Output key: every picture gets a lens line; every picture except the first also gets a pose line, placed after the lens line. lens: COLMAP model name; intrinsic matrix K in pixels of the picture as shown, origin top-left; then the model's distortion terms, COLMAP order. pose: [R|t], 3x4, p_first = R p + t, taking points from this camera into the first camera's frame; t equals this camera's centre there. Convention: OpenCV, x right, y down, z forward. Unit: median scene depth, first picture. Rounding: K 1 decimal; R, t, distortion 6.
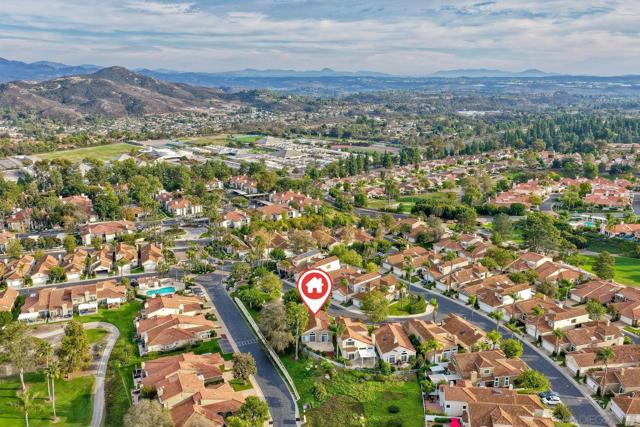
lens RADIAL K [[533.6, 0, 320.8], [0, 533.6, 213.9], [0, 0, 1]] dist [0.012667, 0.003935]
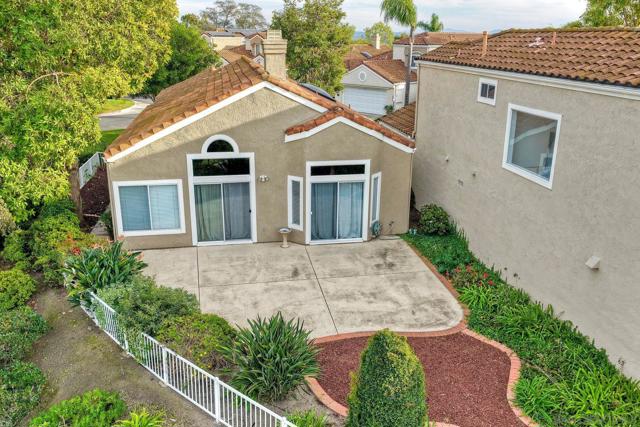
lens RADIAL K [[533.6, 0, 320.0], [0, 533.6, 210.9], [0, 0, 1]] dist [0.012667, 0.003935]
pose [[0.998441, -0.008275, 0.055205, -0.003055], [0.004047, 0.997079, 0.076273, 0.235974], [-0.055675, -0.075931, 0.995558, 0.935034]]
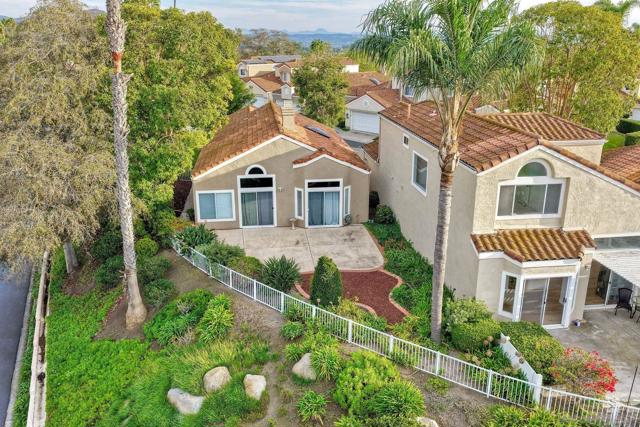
lens RADIAL K [[533.6, 0, 319.5], [0, 533.6, 214.1], [0, 0, 1]] dist [0.012667, 0.003935]
pose [[0.999988, -0.002690, -0.004165, 0.005808], [0.003016, 0.996747, 0.080534, 0.231348], [0.003935, -0.080546, 0.996743, 0.858198]]
